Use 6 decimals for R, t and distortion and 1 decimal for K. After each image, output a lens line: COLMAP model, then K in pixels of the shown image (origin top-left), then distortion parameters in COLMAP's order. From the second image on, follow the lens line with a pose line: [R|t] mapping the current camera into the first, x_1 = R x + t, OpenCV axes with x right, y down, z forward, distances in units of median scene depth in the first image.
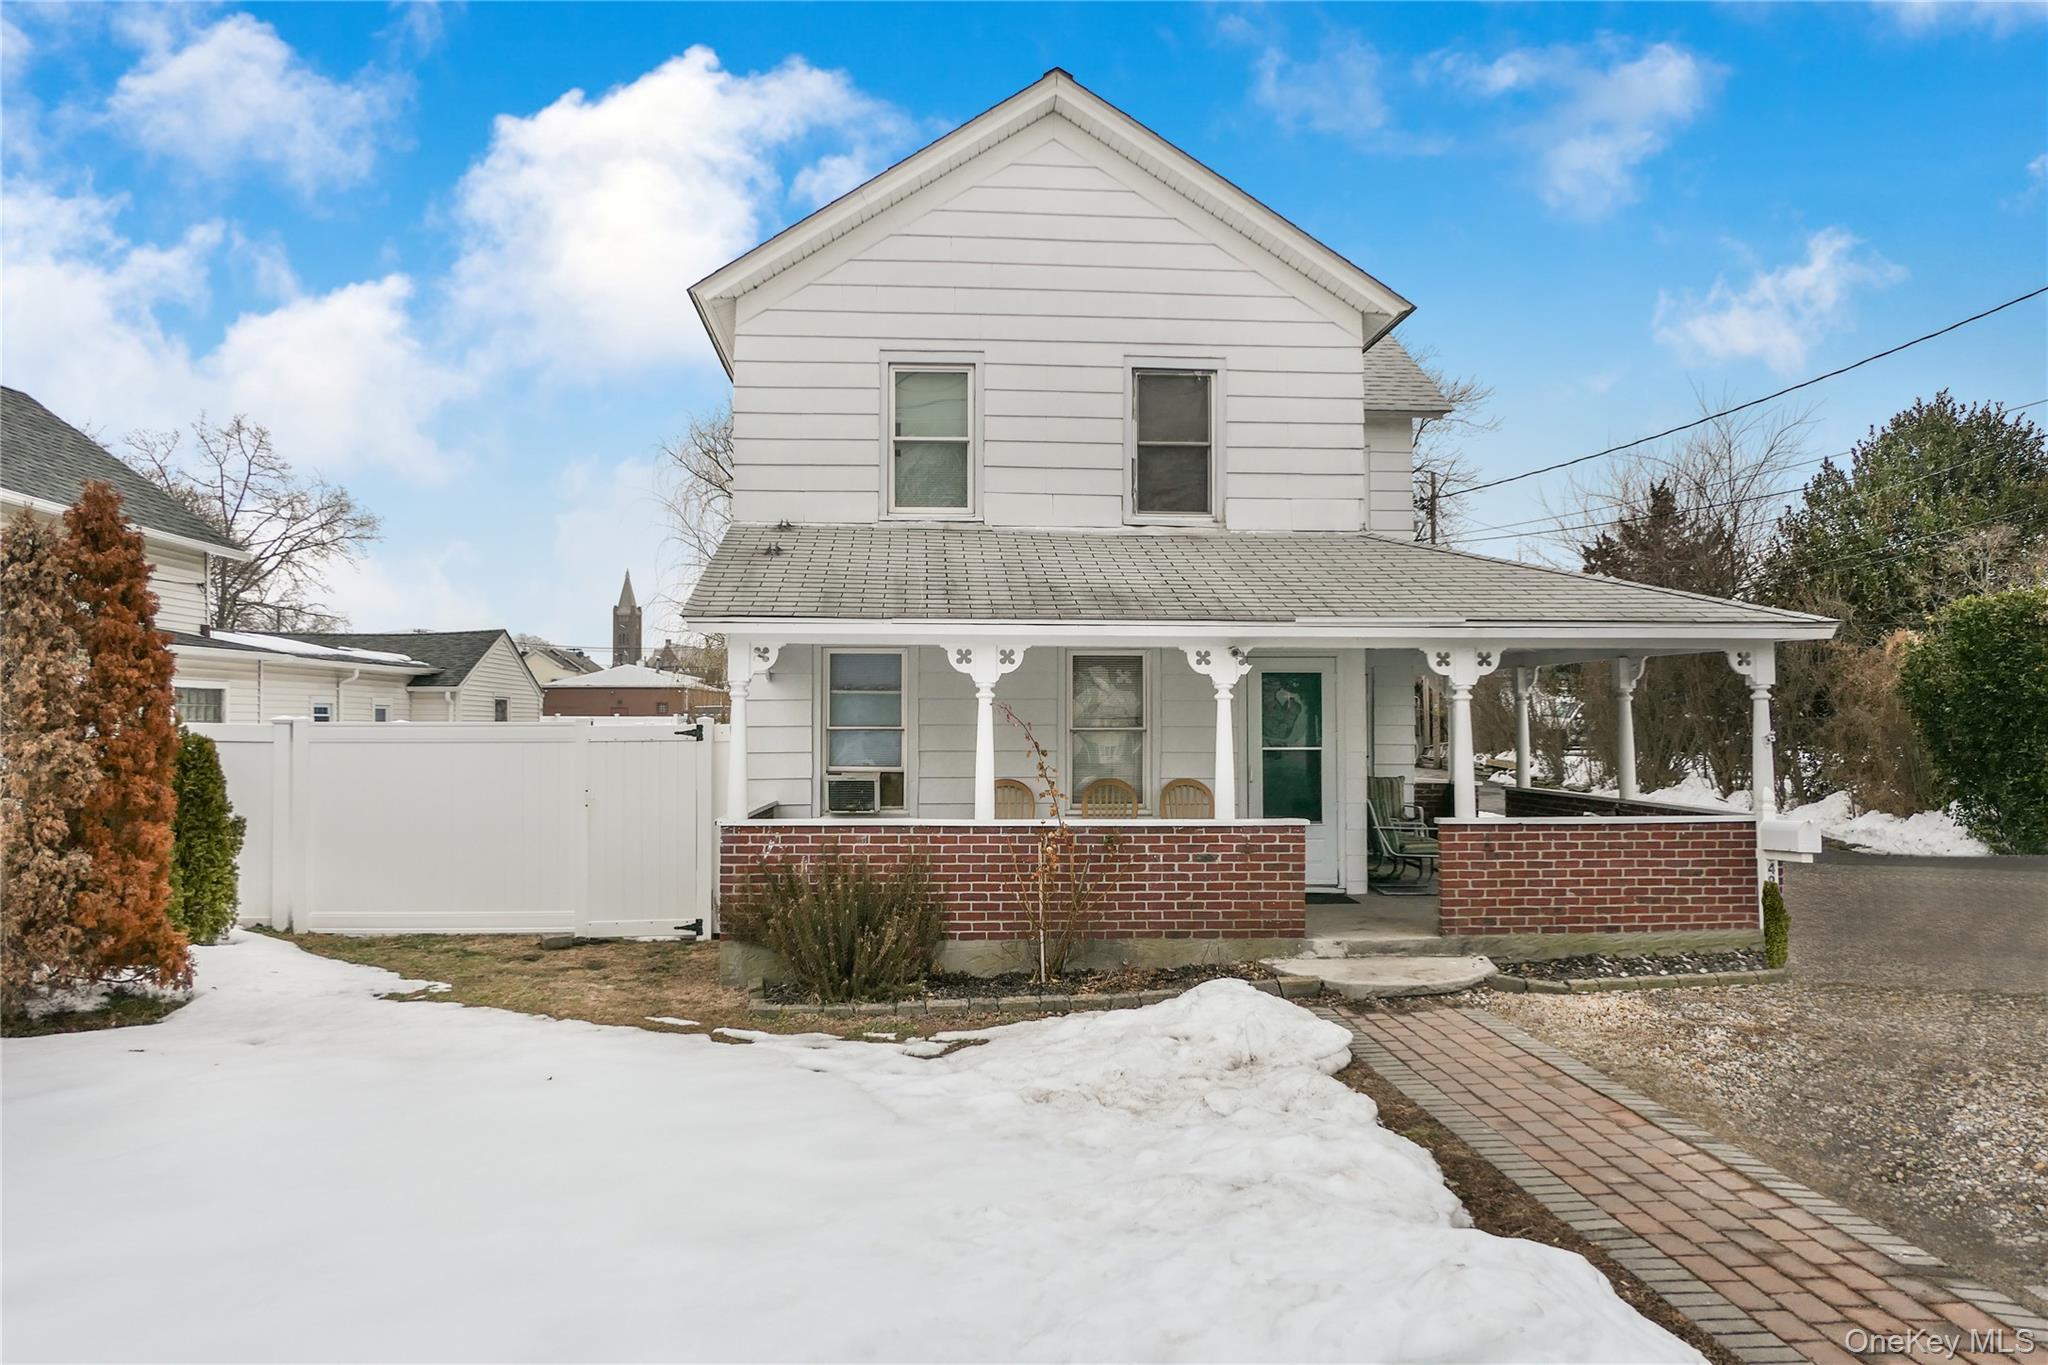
lens RADIAL K [[1450.1, 0, 1025.5], [0, 1450.1, 685.0], [0, 0, 1]] dist [-0.017233, 0.006728]
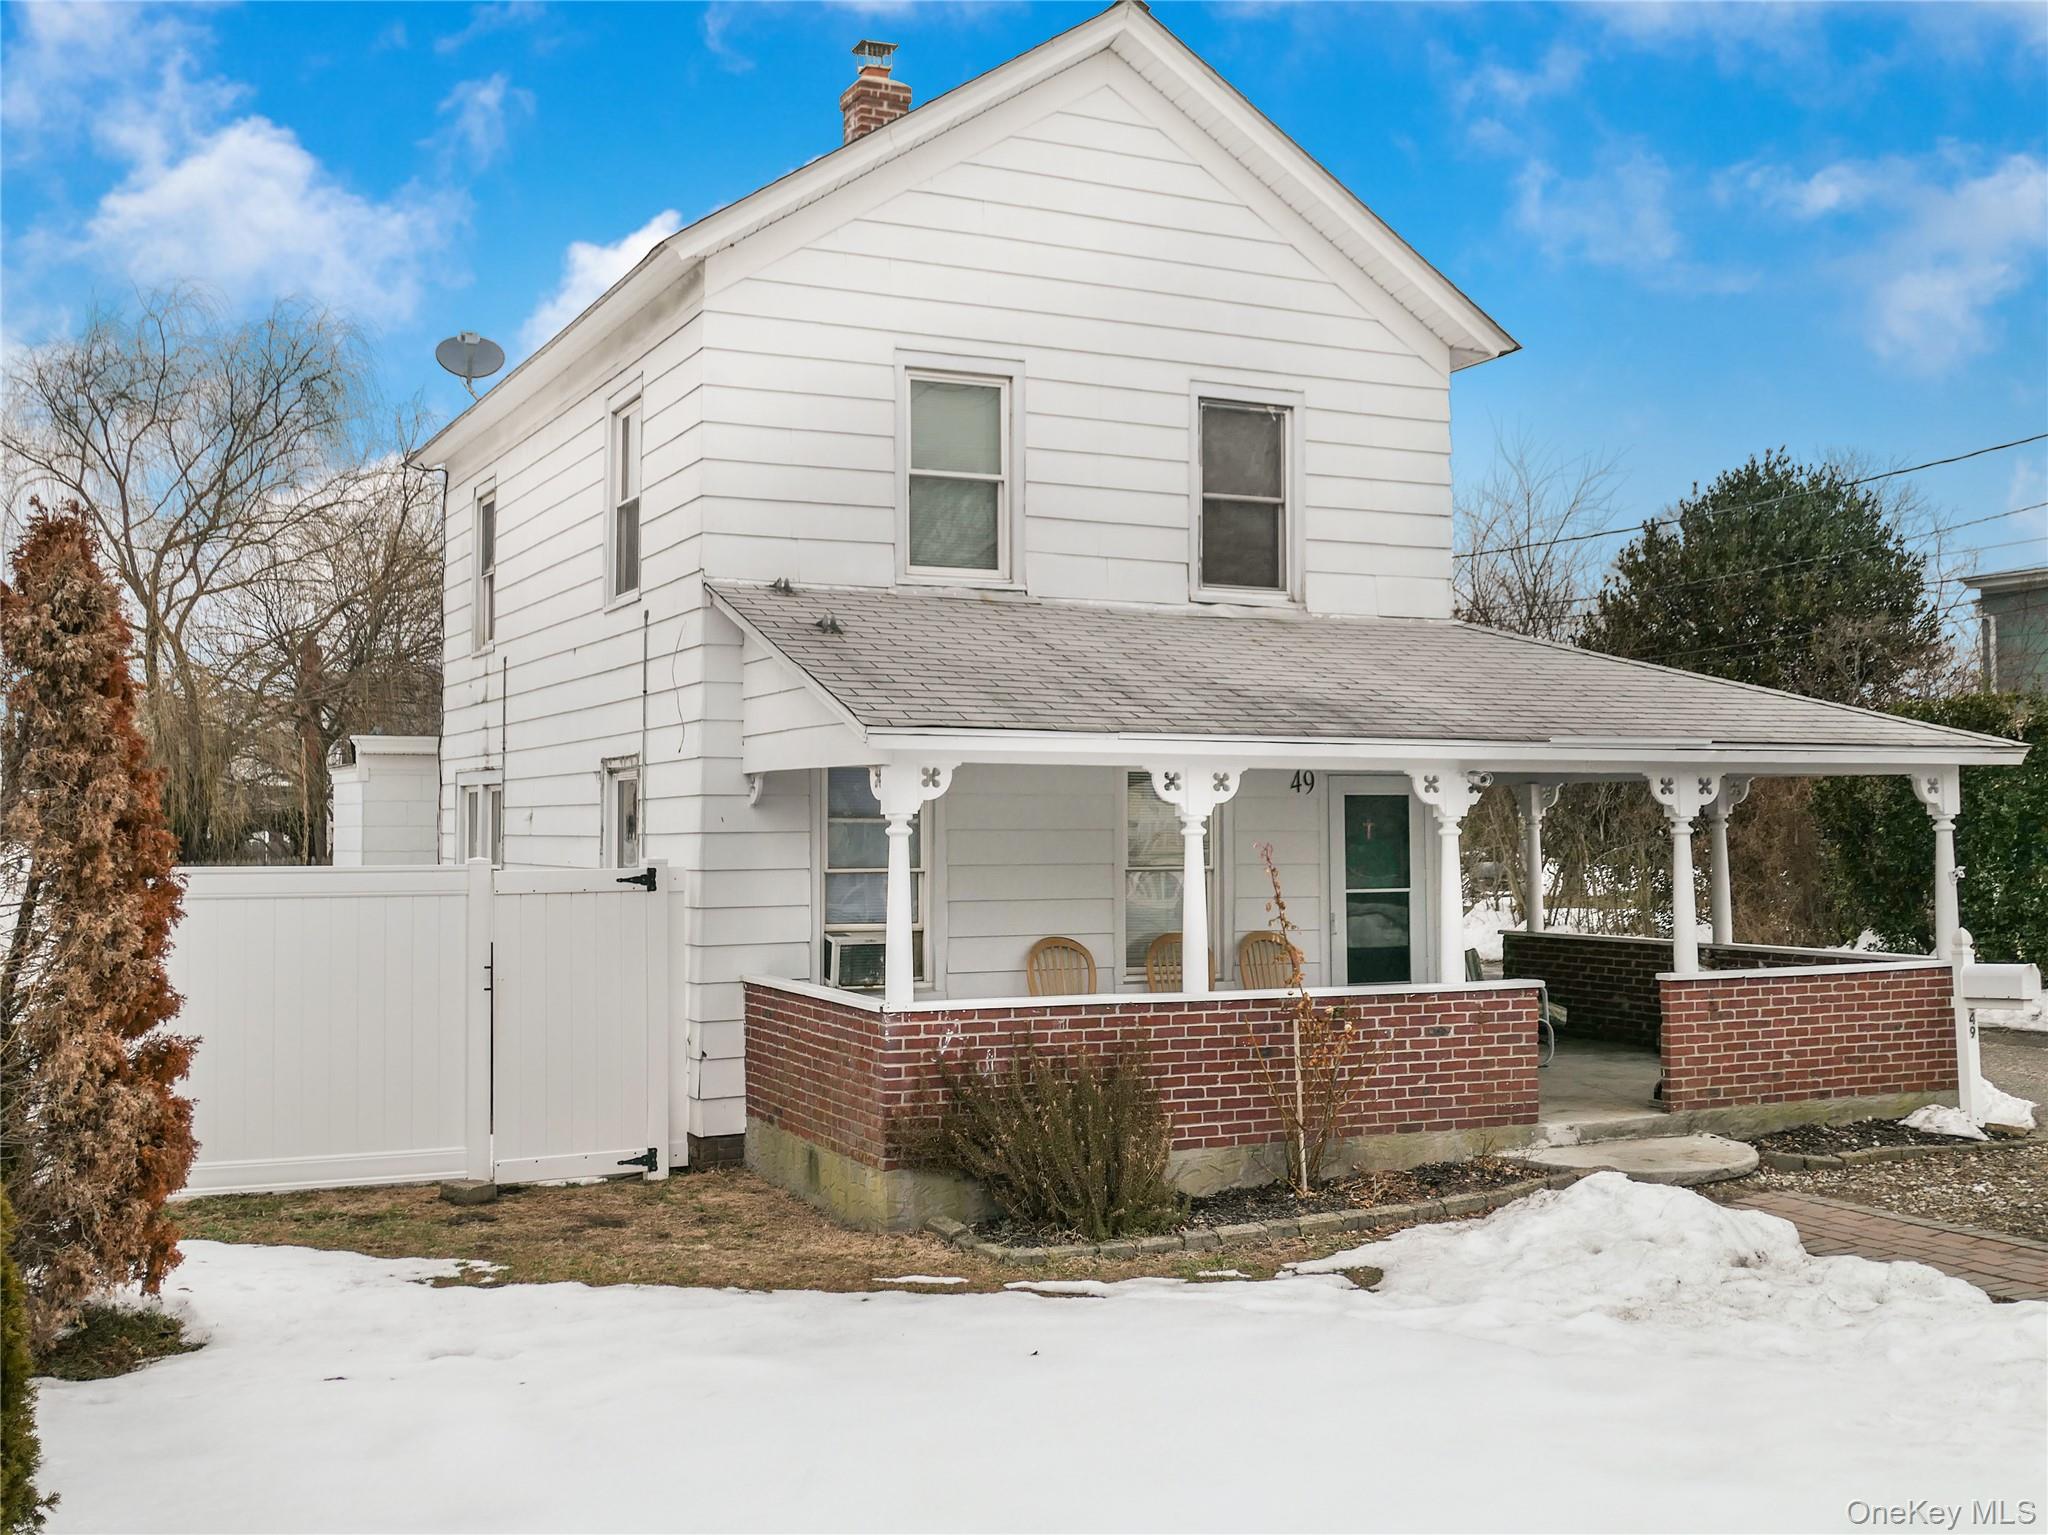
lens RADIAL K [[2165.7, 0, 1026.2], [0, 2165.7, 772.0], [0, 0, 1]] dist [-0.011872, 0.000000]
pose [[0.929611, 0.005586, 0.368500, -0.523866], [-0.005465, 0.999984, -0.001374, -0.021992], [-0.368502, -0.000737, 0.929627, -0.038454]]
